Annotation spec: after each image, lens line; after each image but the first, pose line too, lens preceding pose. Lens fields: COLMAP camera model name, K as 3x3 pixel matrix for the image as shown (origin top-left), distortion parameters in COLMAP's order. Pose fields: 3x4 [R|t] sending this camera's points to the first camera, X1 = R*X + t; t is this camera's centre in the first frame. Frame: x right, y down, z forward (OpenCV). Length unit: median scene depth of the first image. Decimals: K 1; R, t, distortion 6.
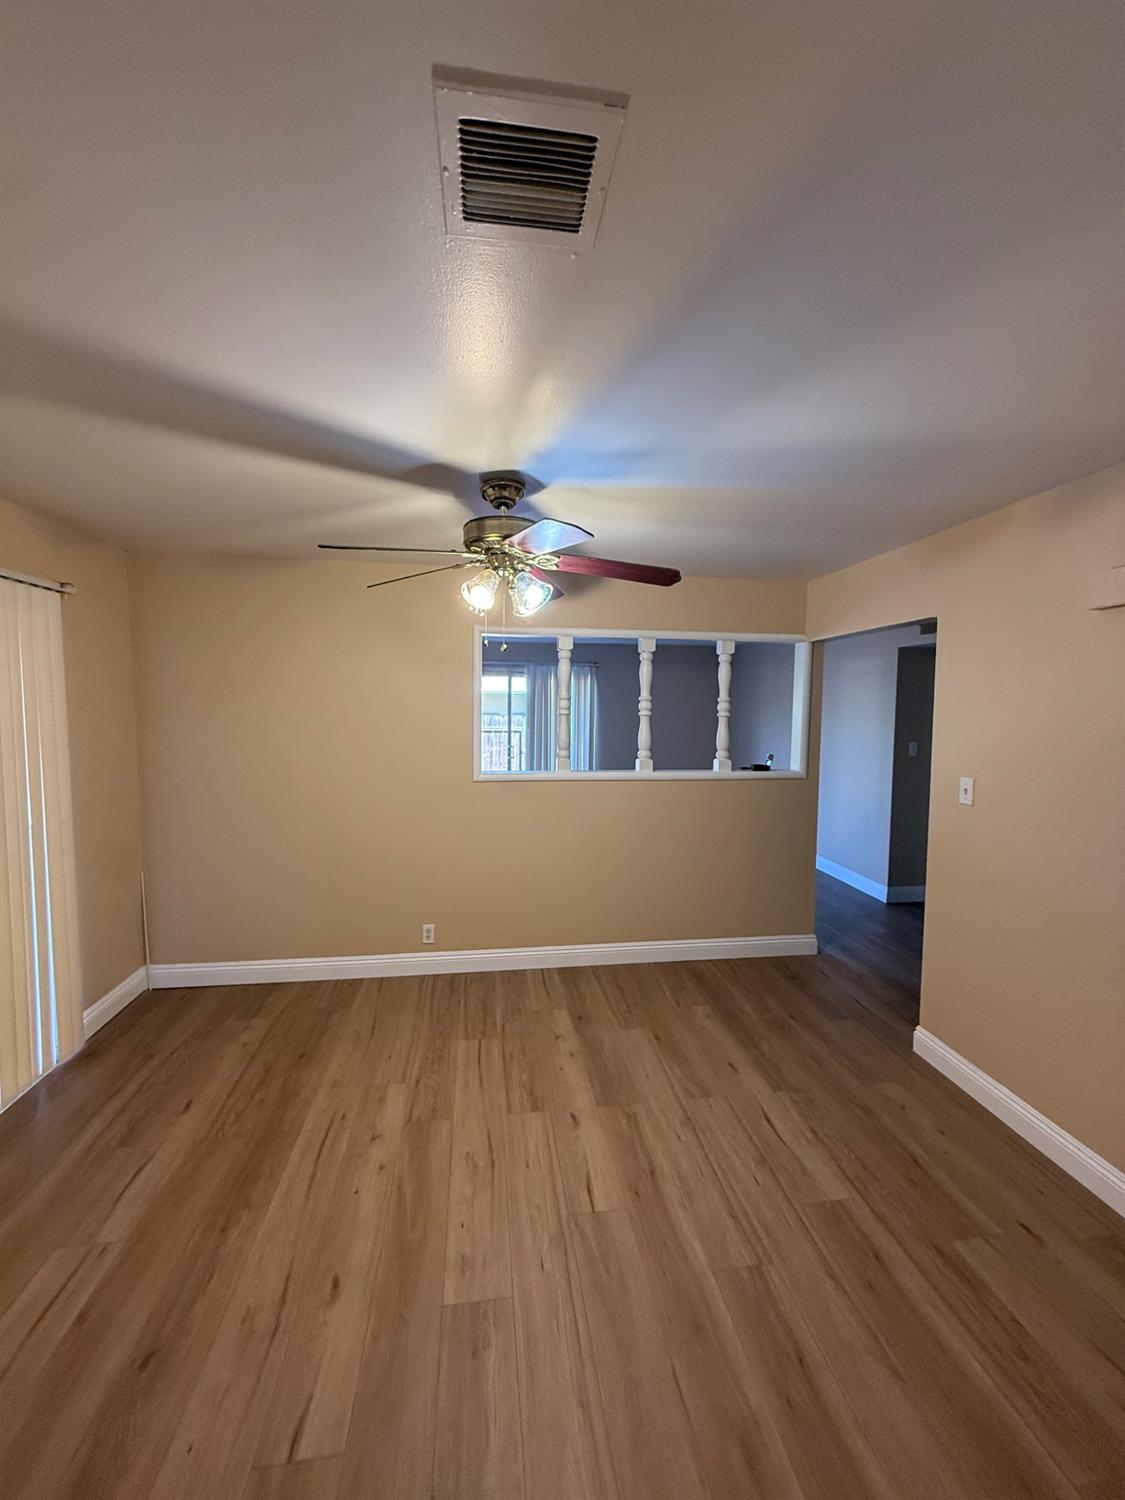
lens RADIAL K [[608.6, 0, 567.9], [0, 608.6, 745.6], [0, 0, 1]] dist [0.002362, -0.000005]
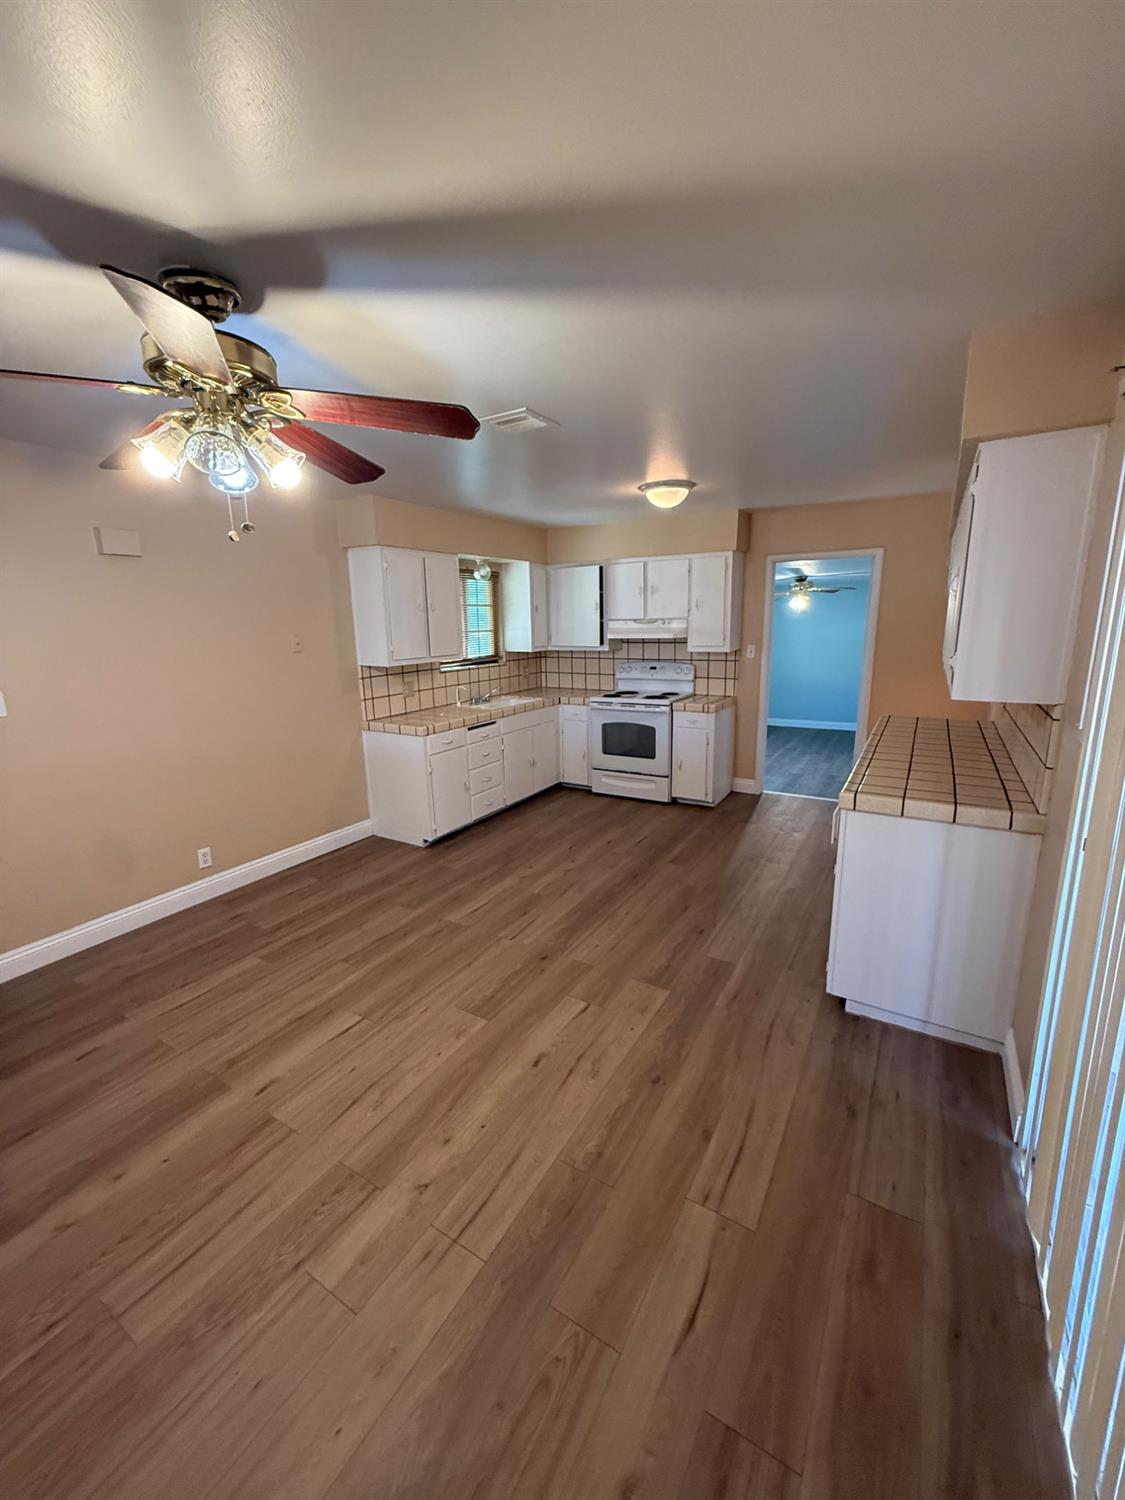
lens RADIAL K [[608.6, 0, 567.9], [0, 608.6, 745.6], [0, 0, 1]] dist [0.002362, -0.000005]
pose [[-0.780461, -0.120563, 0.613469, -0.956298], [0.056993, 0.963425, 0.261846, -0.096731], [-0.622601, 0.239325, -0.745045, 1.464749]]
